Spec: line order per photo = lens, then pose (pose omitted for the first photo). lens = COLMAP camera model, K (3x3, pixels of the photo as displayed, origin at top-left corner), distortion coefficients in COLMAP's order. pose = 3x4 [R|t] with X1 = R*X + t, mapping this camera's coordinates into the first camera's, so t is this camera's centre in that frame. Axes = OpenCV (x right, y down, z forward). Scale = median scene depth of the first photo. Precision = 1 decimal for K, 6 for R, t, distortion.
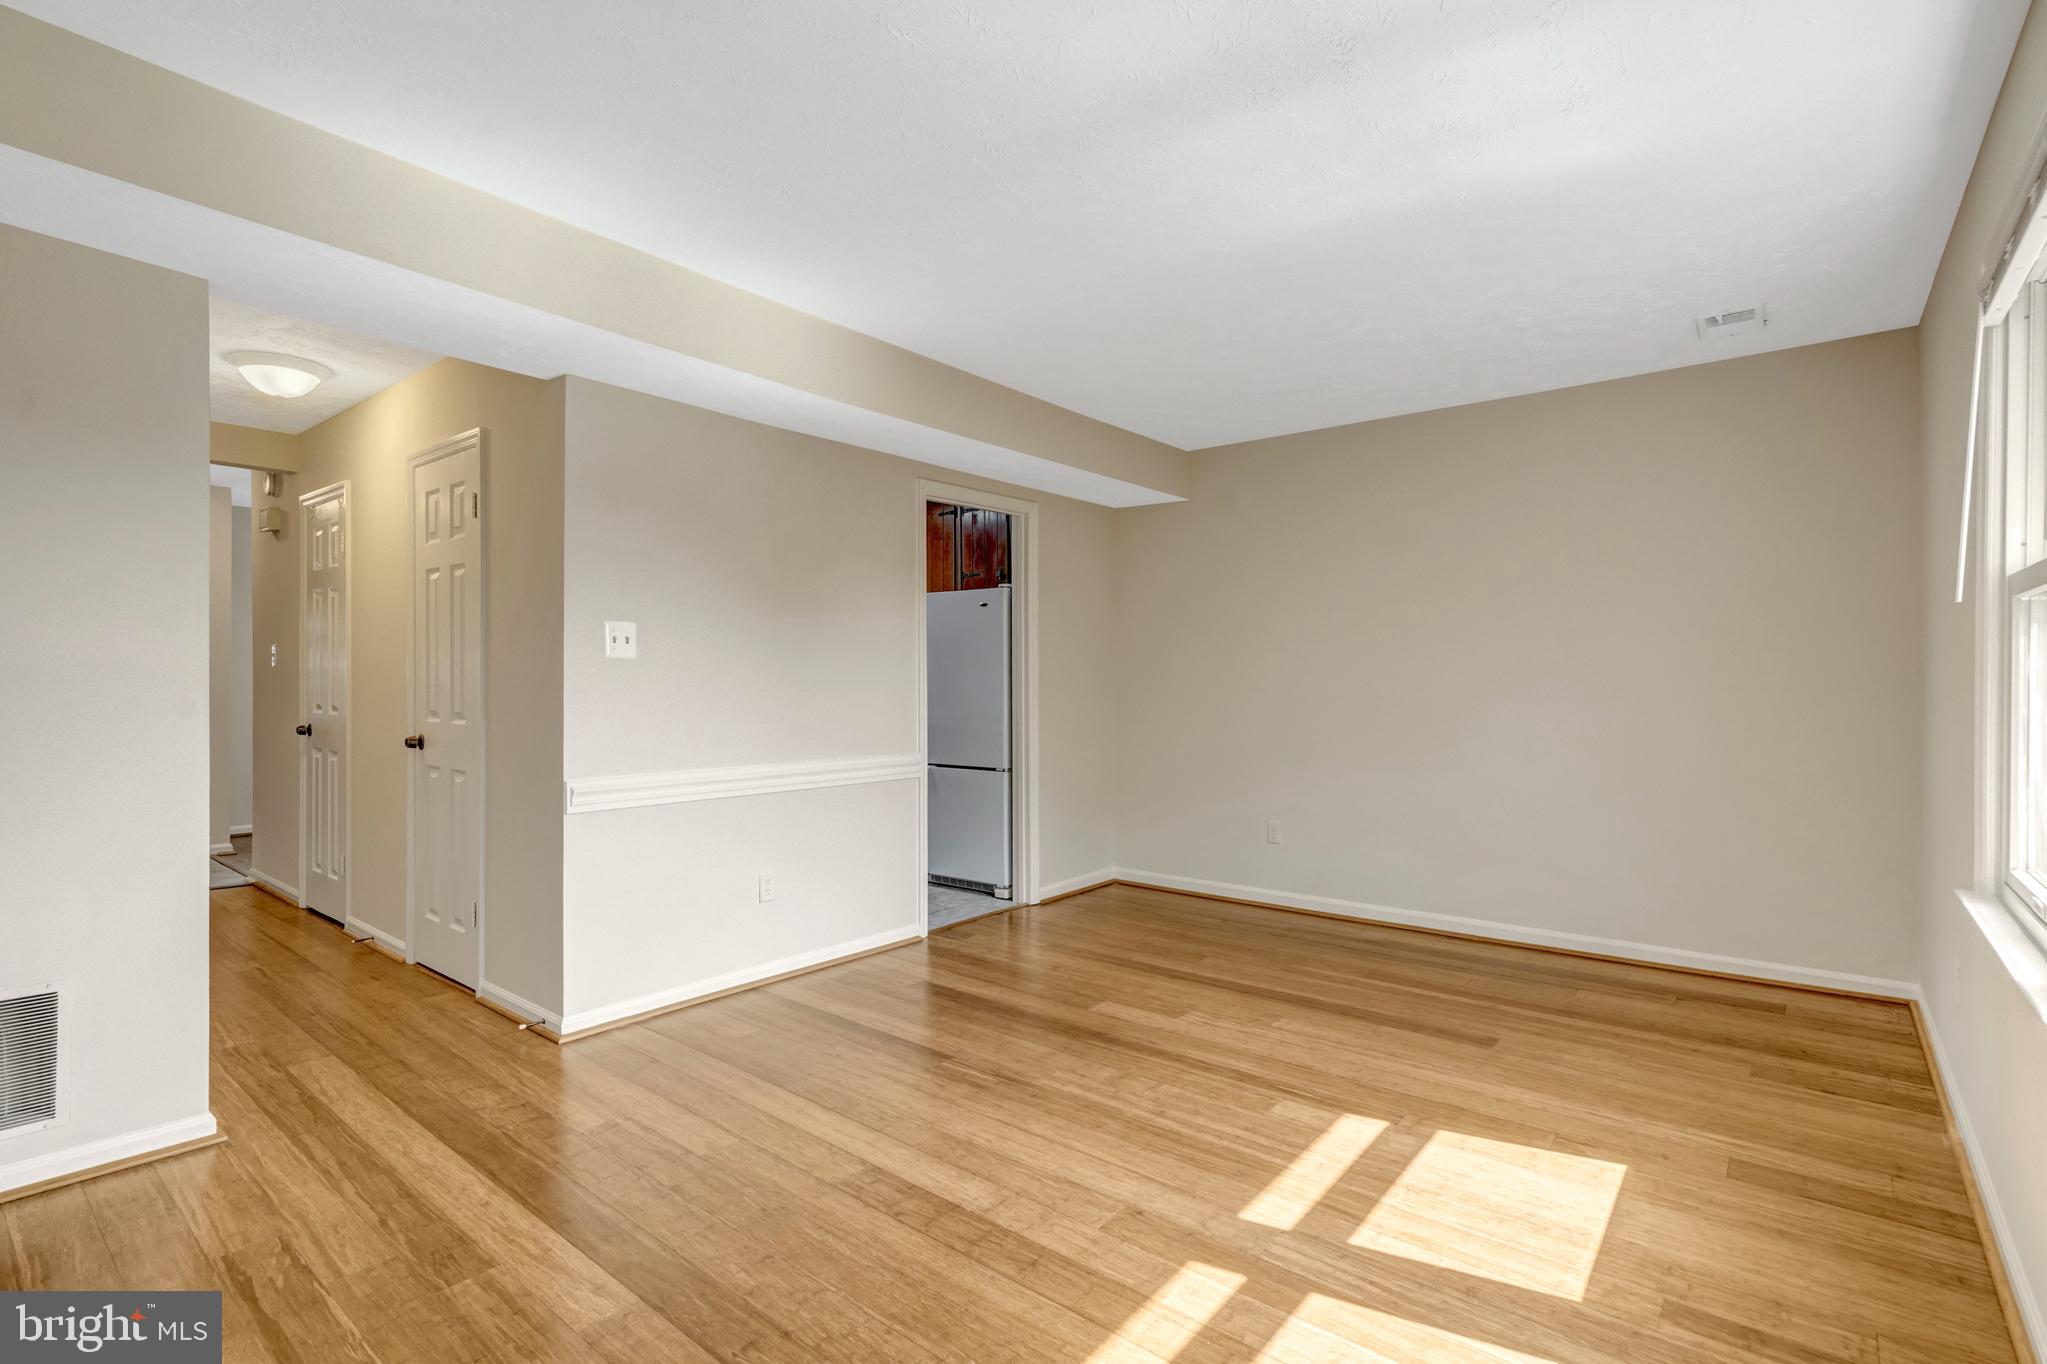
lens RADIAL K [[948.2, 0, 1039.4], [0, 948.2, 678.9], [0, 0, 1]] dist [-0.002260, 0.000259]
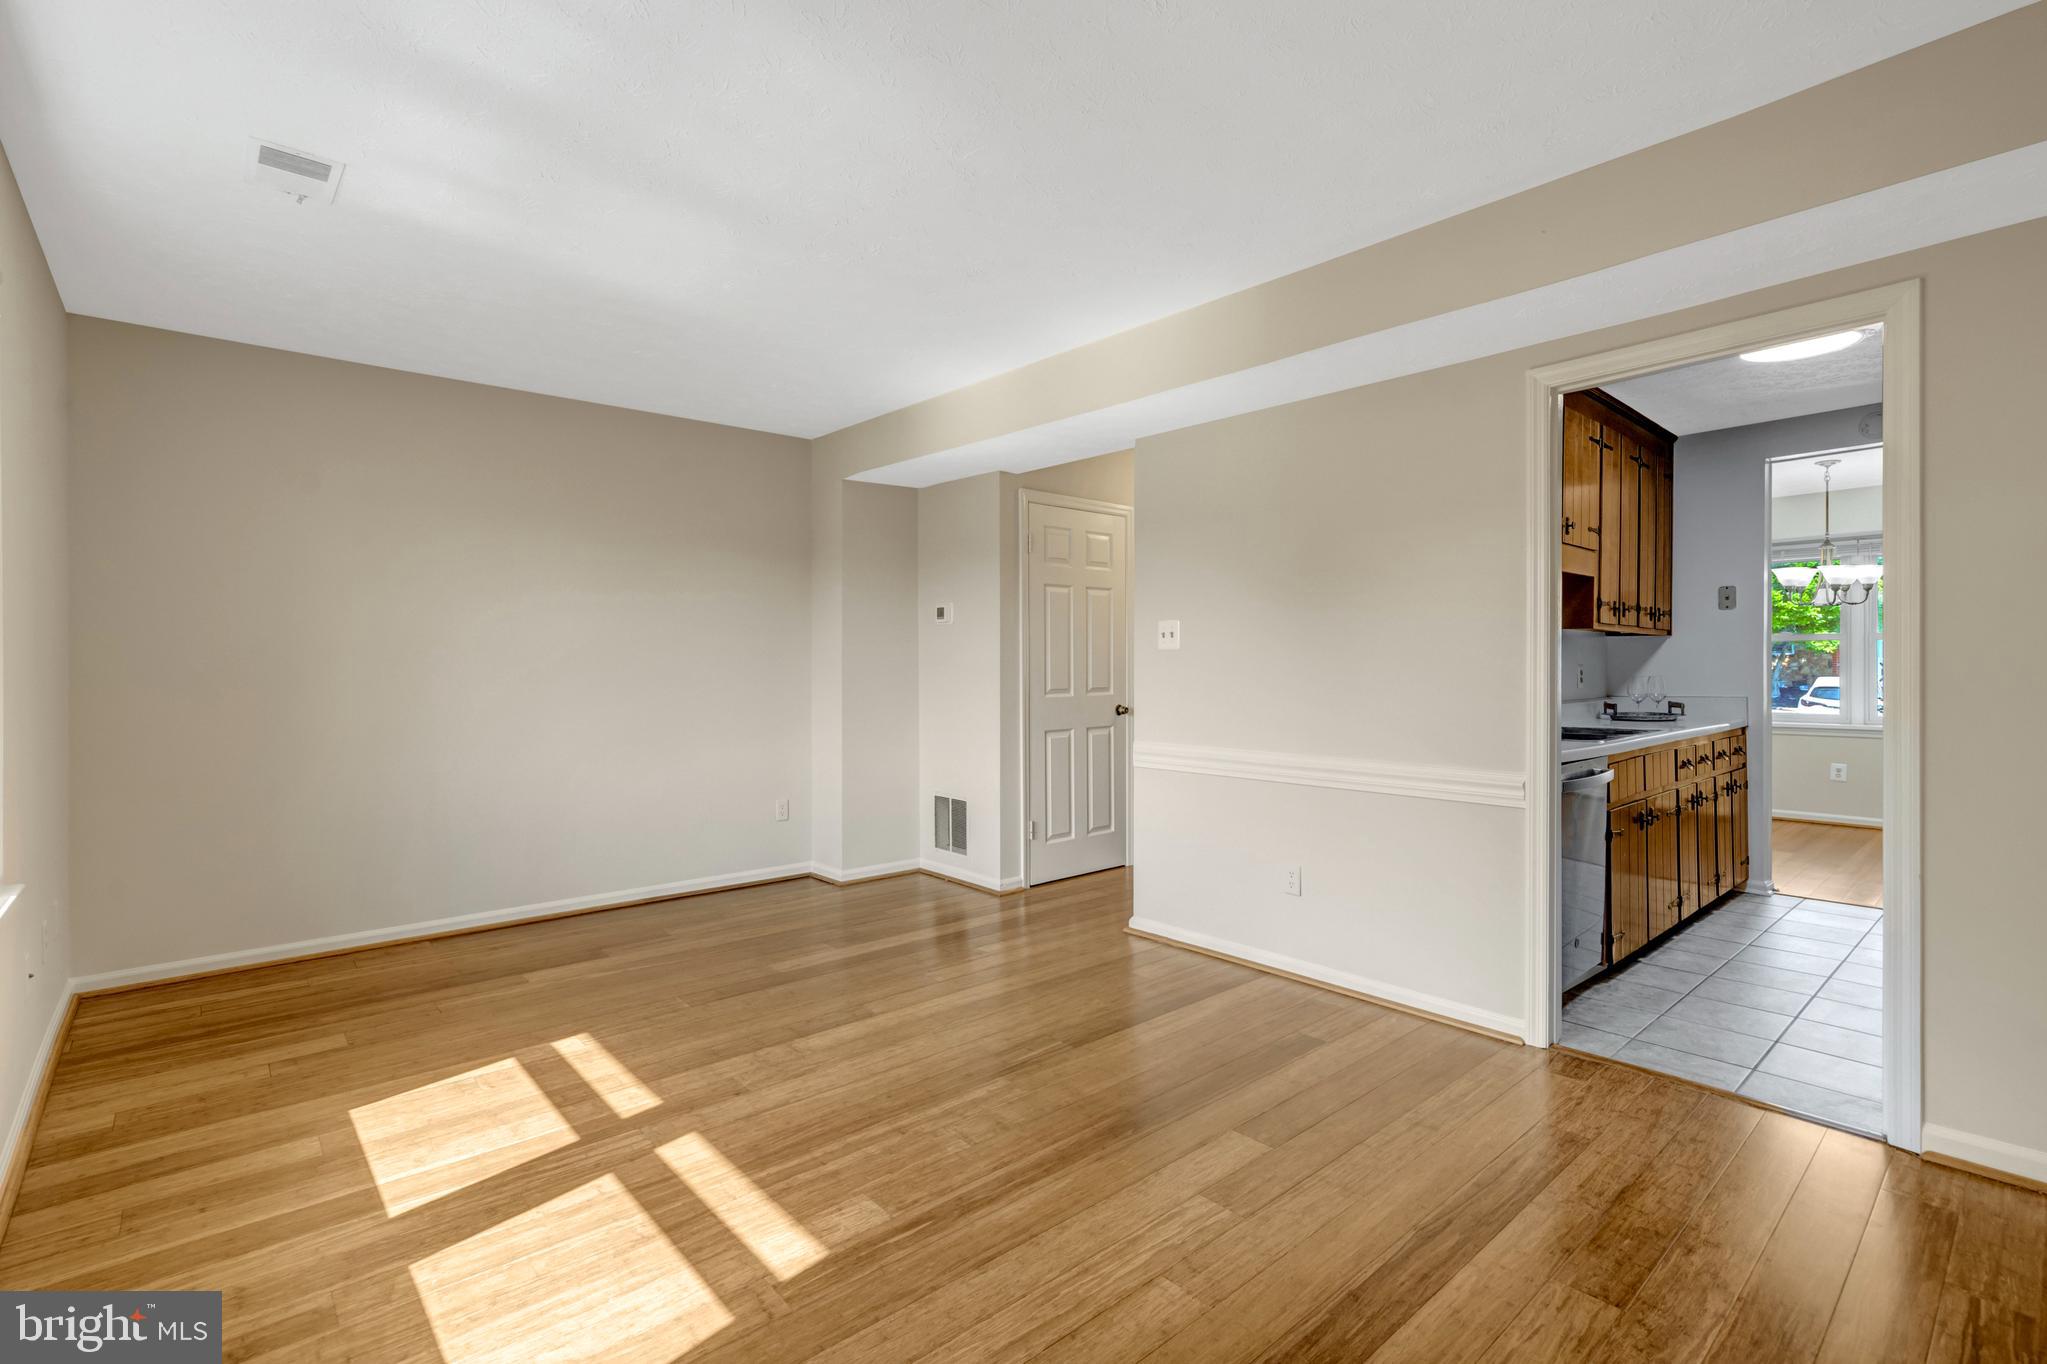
lens RADIAL K [[948.2, 0, 1021.0], [0, 948.2, 669.8], [0, 0, 1]] dist [-0.002260, 0.000259]
pose [[-0.170852, 0.001790, -0.985295, 1.132208], [0.002600, 0.999996, 0.001366, 0.004117], [0.985293, -0.002329, -0.170856, 1.410302]]
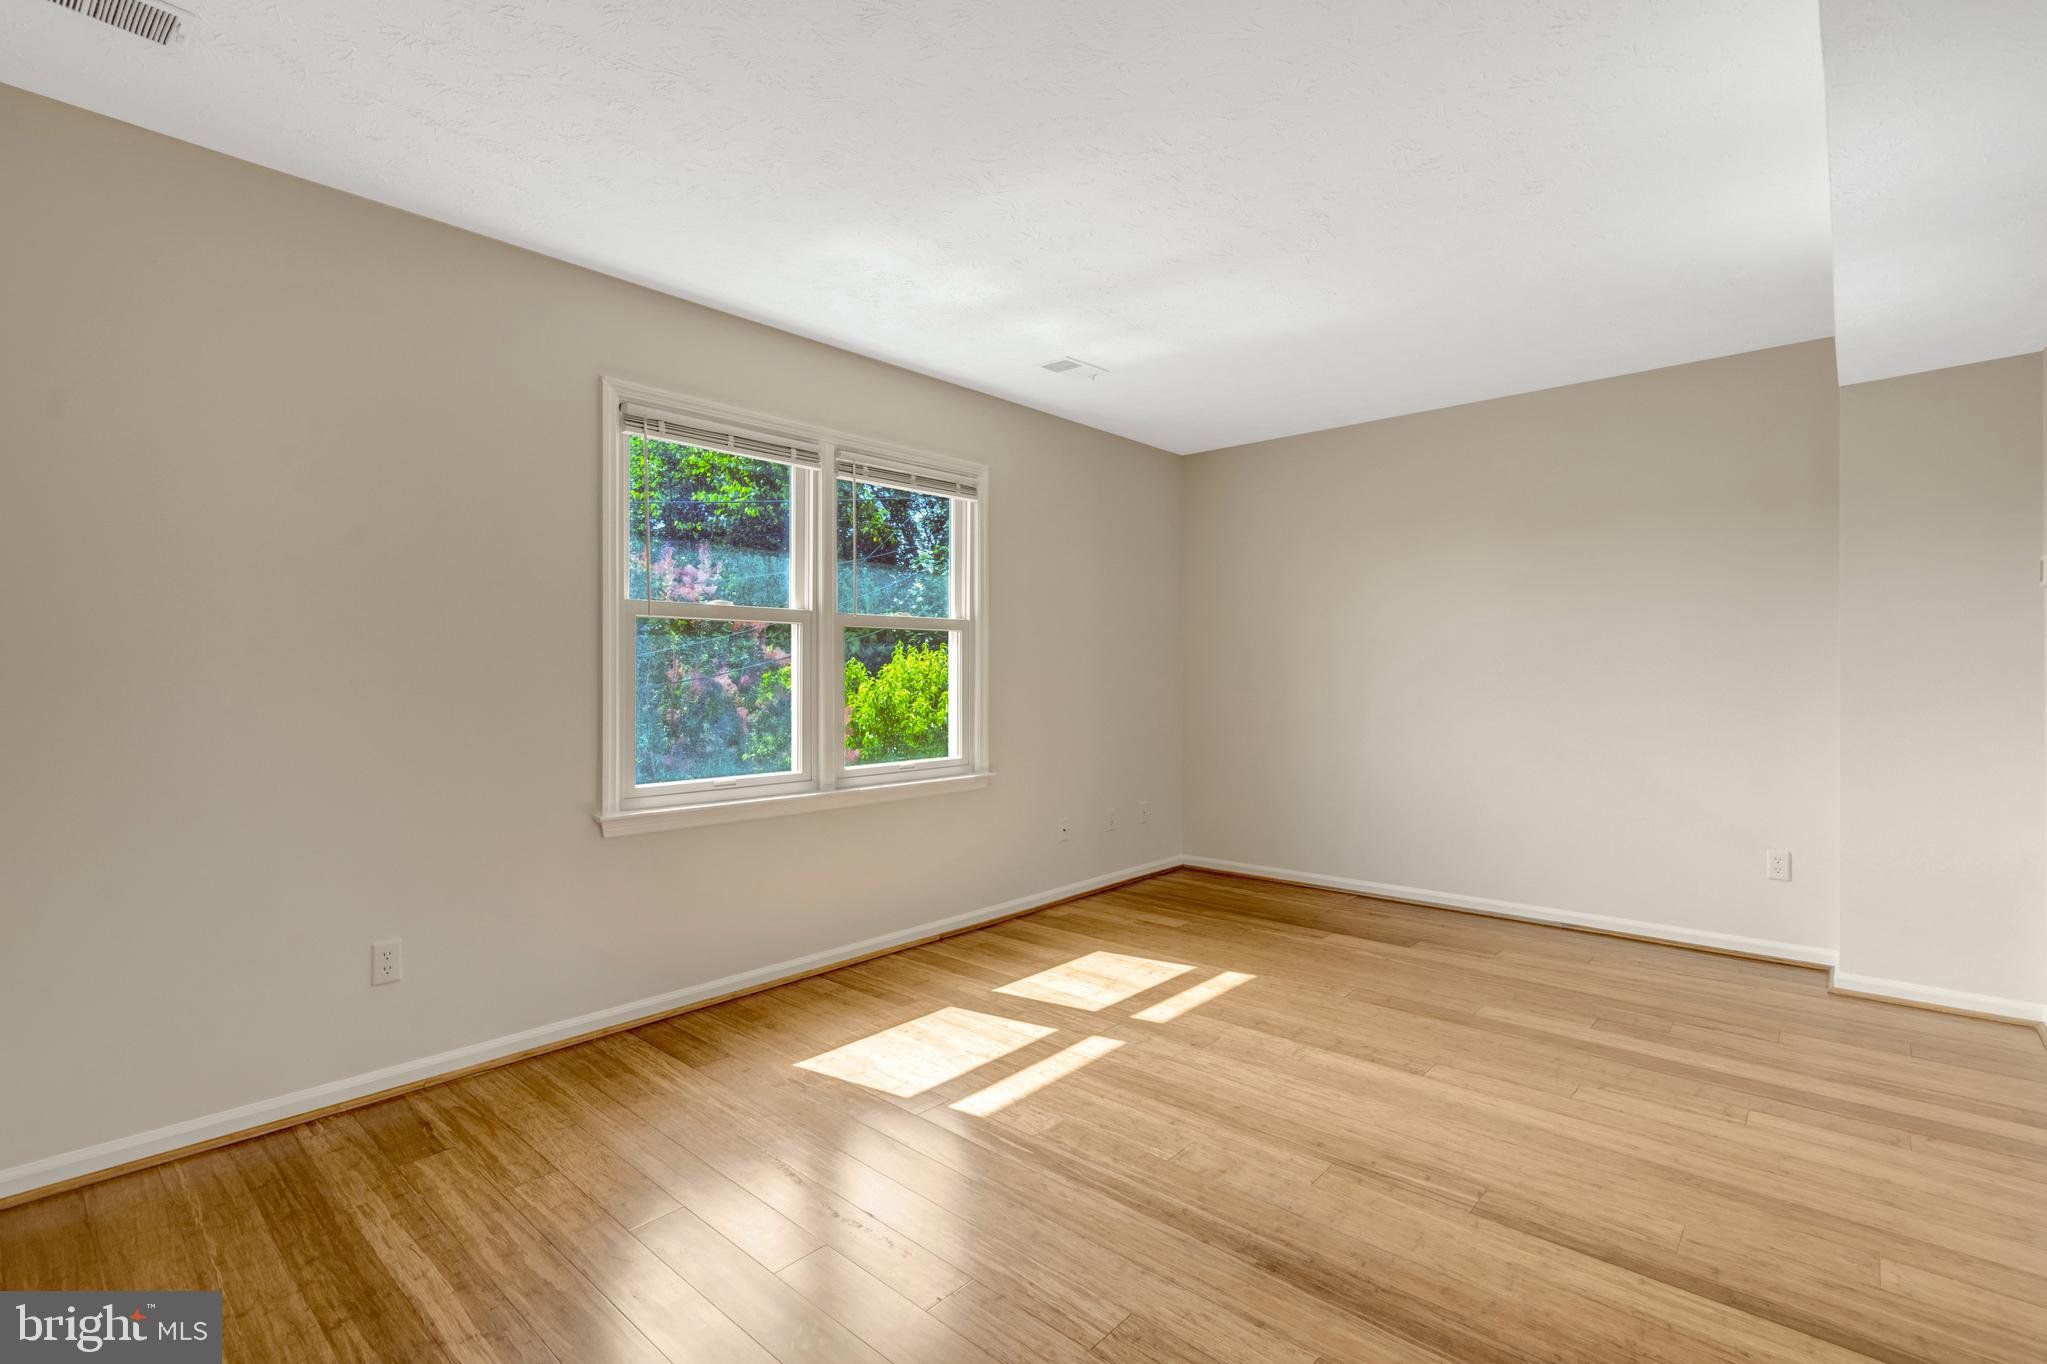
lens RADIAL K [[948.2, 0, 1005.1], [0, 948.2, 691.5], [0, 0, 1]] dist [-0.002260, 0.000259]
pose [[-0.997230, -0.001393, 0.074363, 0.251666], [0.000132, 0.999790, 0.020508, 0.005451], [-0.074376, 0.020461, -0.997020, 2.160431]]
